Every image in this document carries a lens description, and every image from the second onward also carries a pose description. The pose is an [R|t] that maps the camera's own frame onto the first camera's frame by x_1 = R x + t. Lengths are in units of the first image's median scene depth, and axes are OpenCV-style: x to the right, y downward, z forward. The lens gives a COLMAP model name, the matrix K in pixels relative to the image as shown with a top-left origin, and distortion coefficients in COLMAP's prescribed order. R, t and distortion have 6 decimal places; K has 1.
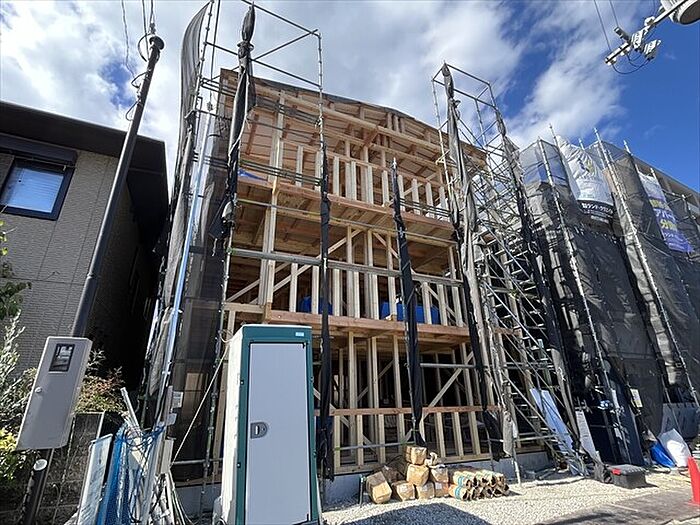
lens RADIAL K [[341.0, 0, 347.1], [0, 341.0, 268.8], [0, 0, 1]] dist [-0.008129, 0.001093]
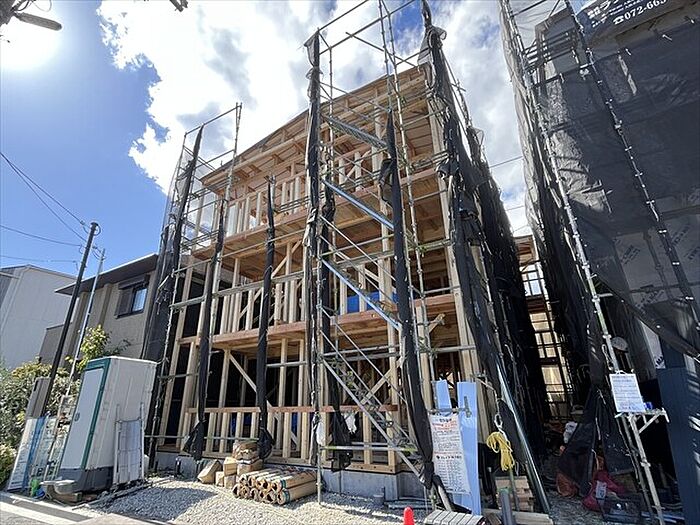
lens RADIAL K [[341.0, 0, 348.9], [0, 341.0, 264.6], [0, 0, 1]] dist [-0.008129, 0.001093]
pose [[0.582010, -0.301327, -0.755292, 1.124020], [0.307080, 0.941481, -0.138980, 0.190651], [0.752972, -0.151048, 0.640483, 0.507257]]
